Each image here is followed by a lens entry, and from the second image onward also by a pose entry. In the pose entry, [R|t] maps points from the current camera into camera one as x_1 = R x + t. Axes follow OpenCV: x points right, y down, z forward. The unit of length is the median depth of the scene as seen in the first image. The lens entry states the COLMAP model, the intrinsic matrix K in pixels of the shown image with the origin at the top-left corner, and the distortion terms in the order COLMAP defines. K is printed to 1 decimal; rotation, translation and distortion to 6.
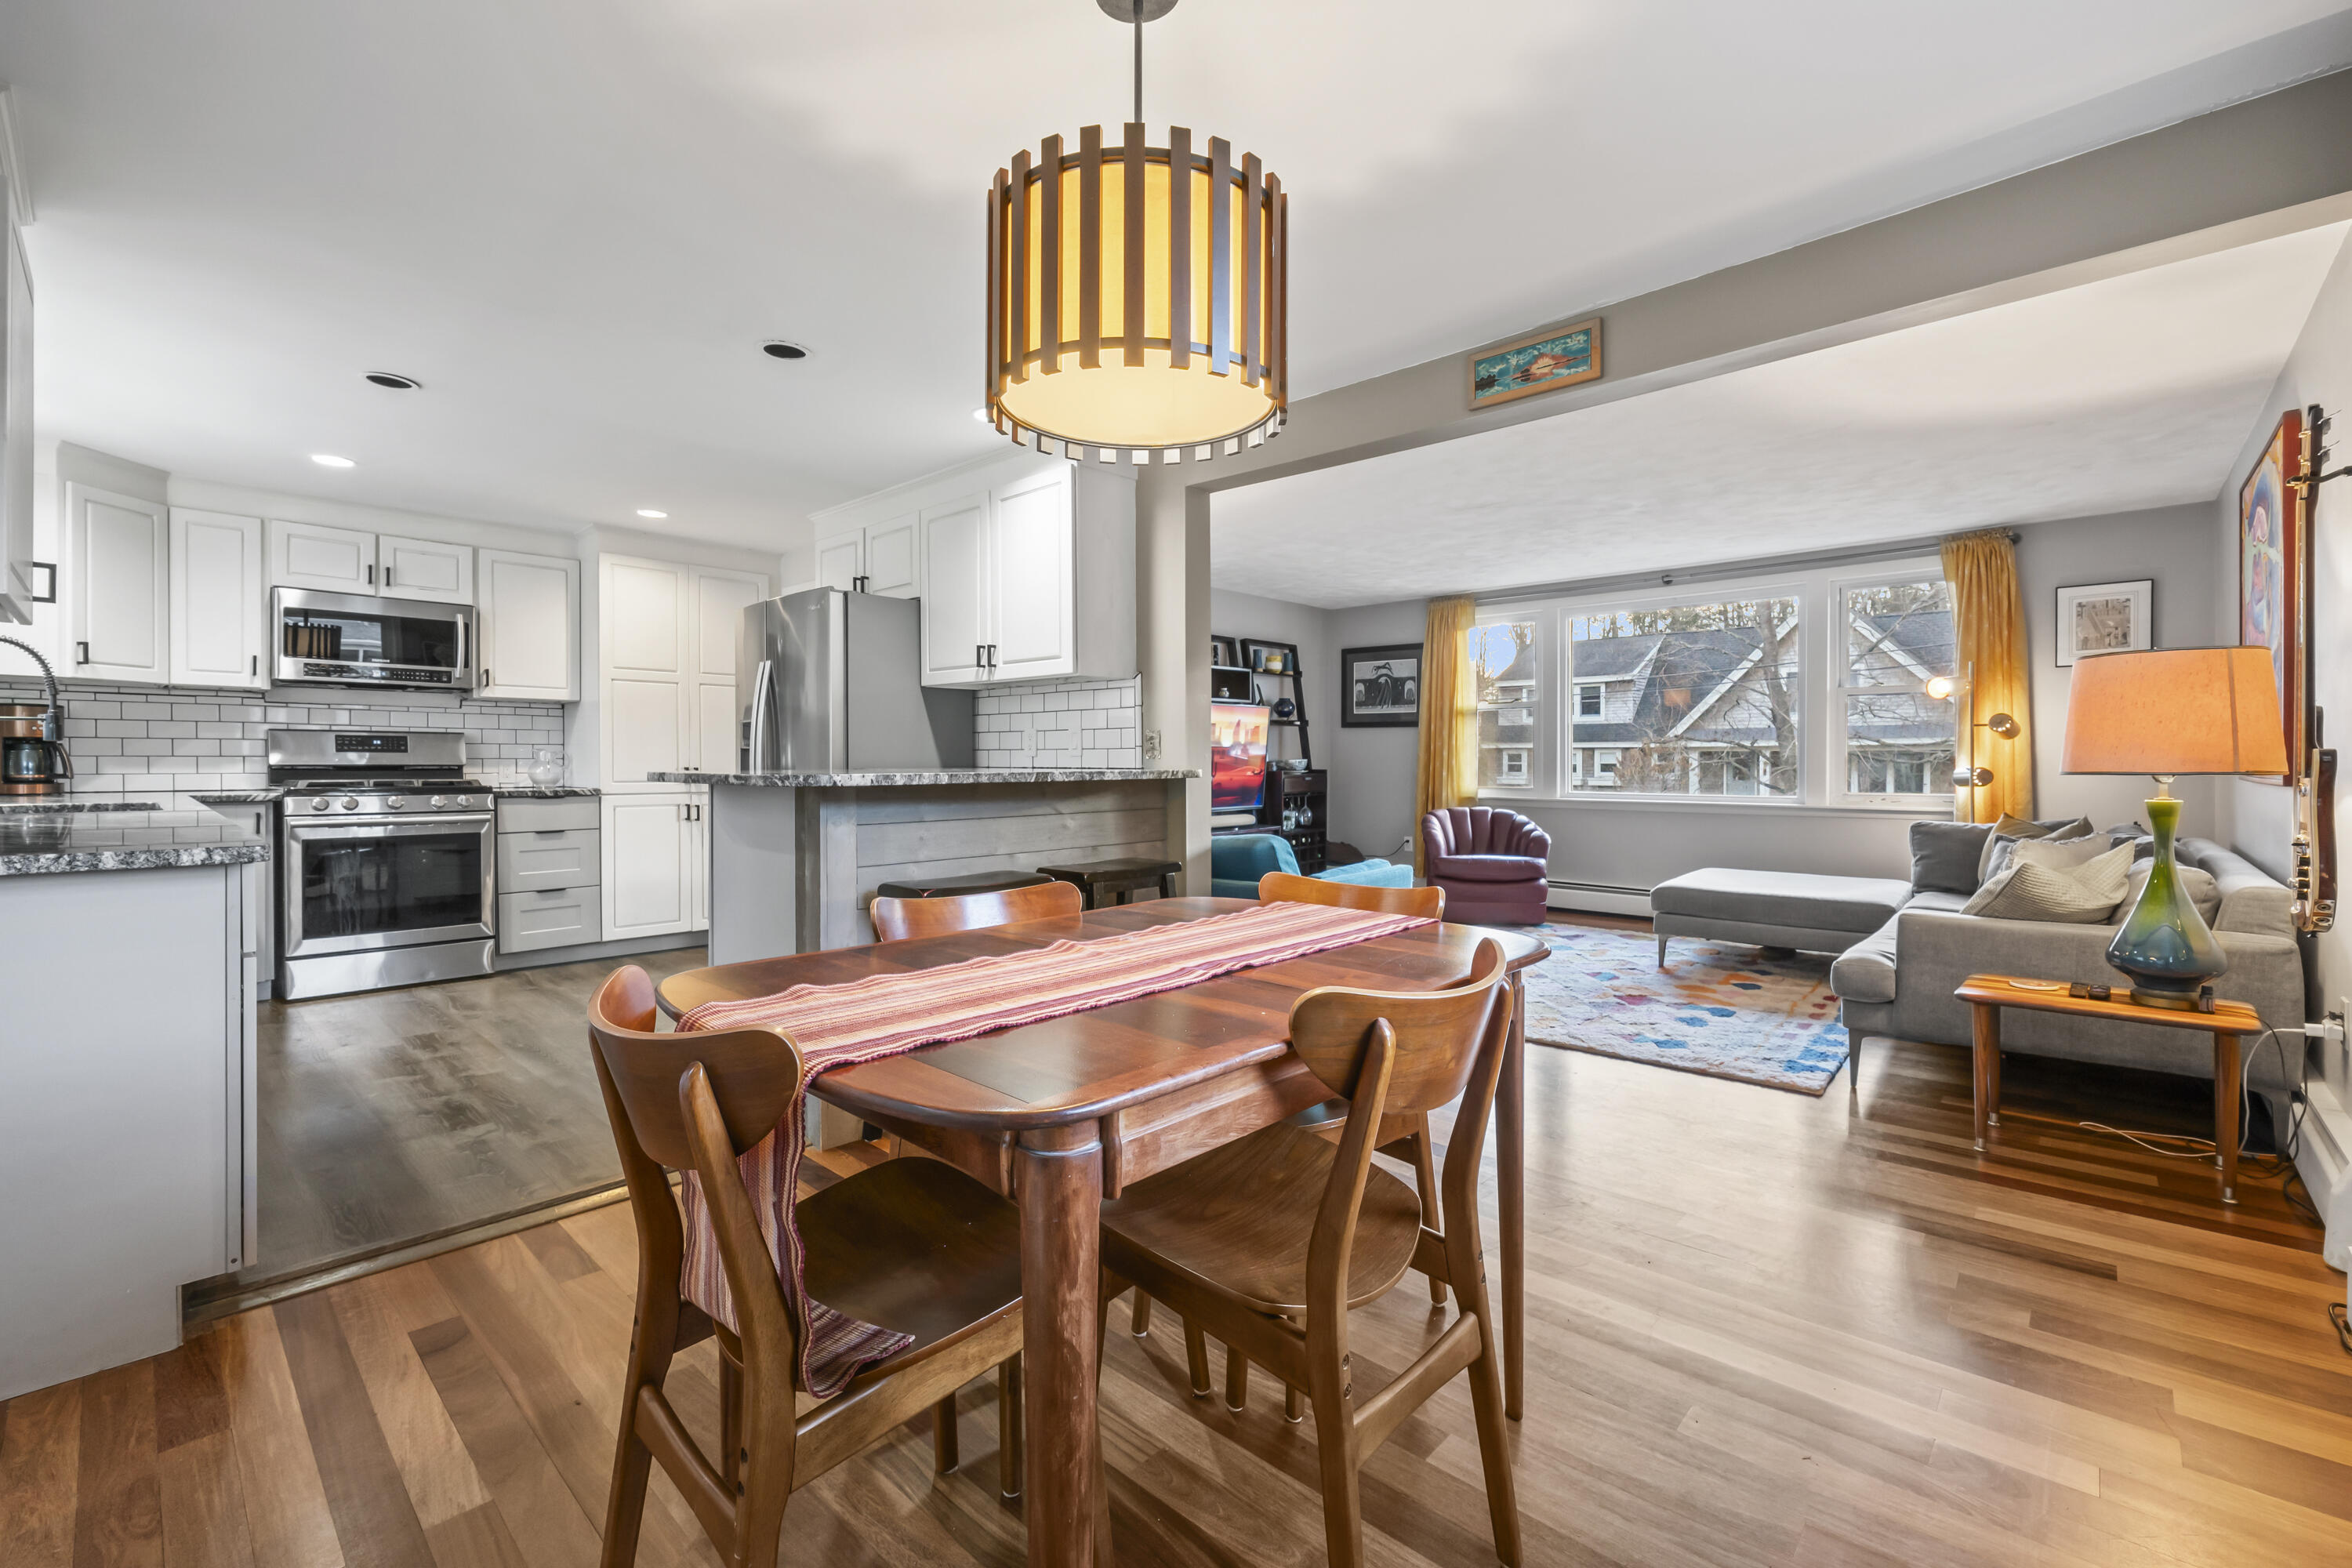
lens RADIAL K [[983.7, 0, 1167.3], [0, 983.7, 768.7], [0, 0, 1]] dist [-0.004854, 0.000046]
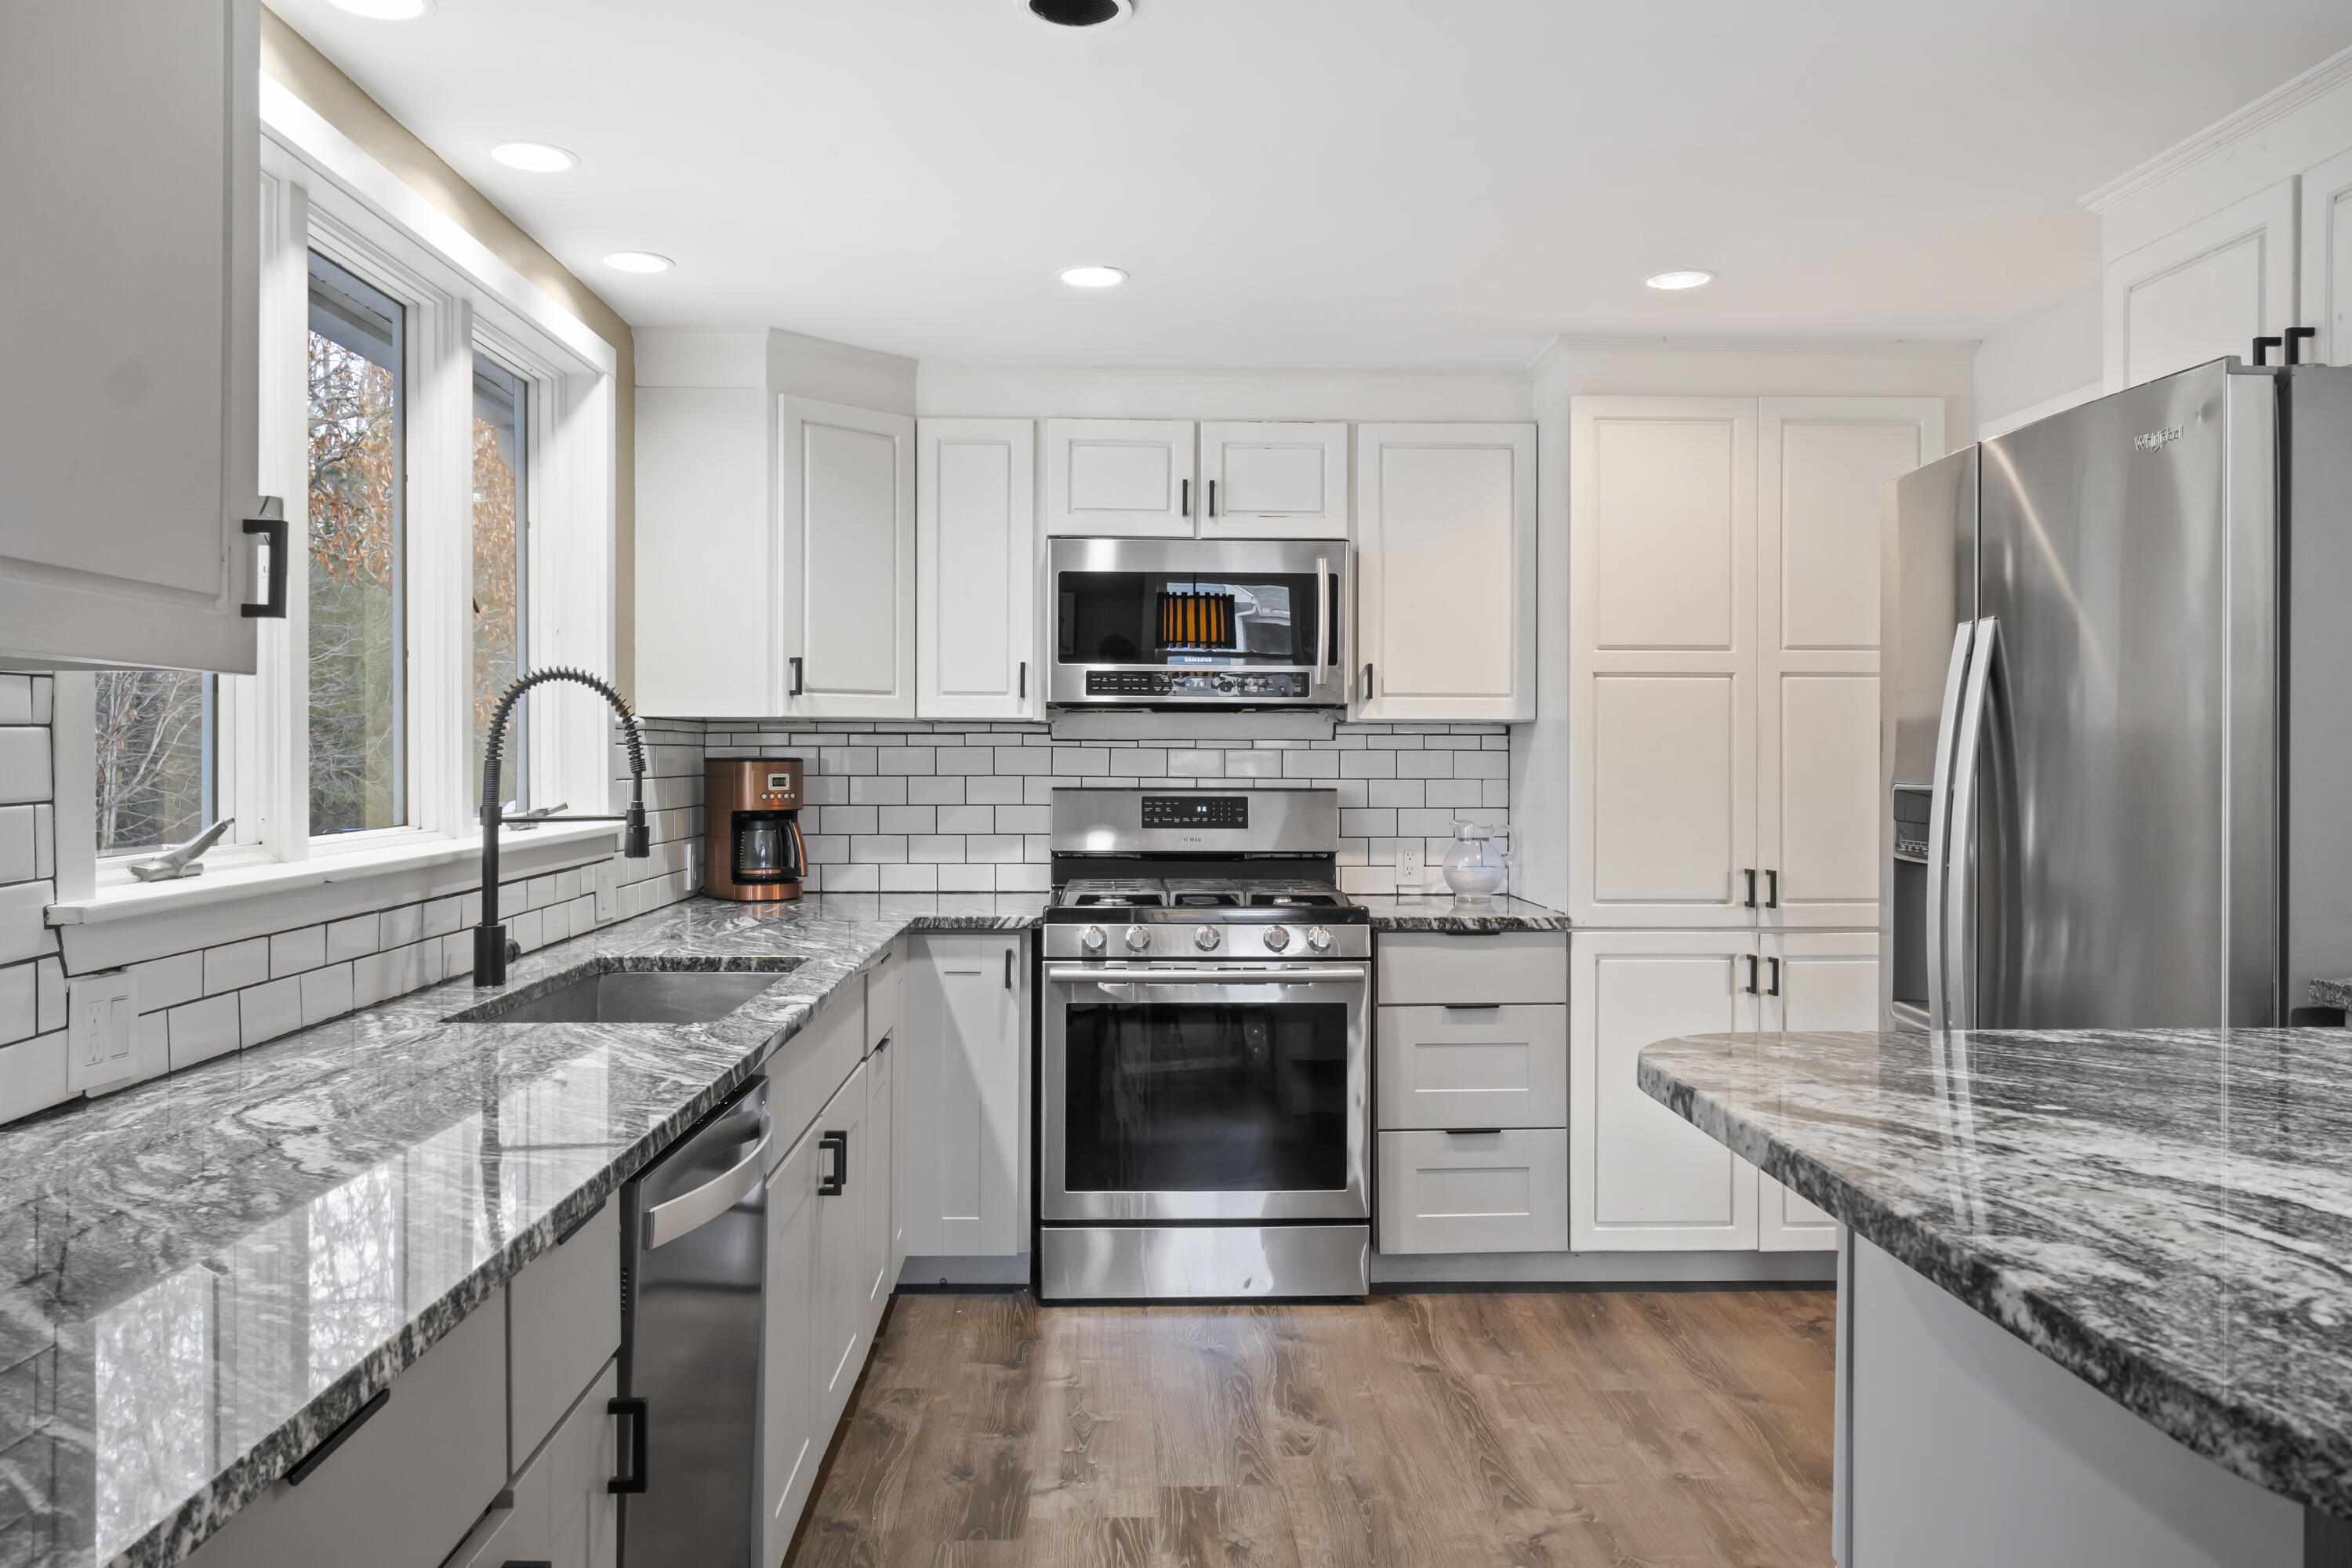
lens RADIAL K [[1635.1, 0, 1179.4], [0, 1635.1, 776.9], [0, 0, 1]] dist [-0.006038, 0.000809]
pose [[0.706397, 0.008844, -0.707760, -0.179104], [-0.007322, 0.999960, 0.005187, -0.049167], [0.707778, 0.001518, 0.706434, 0.356062]]
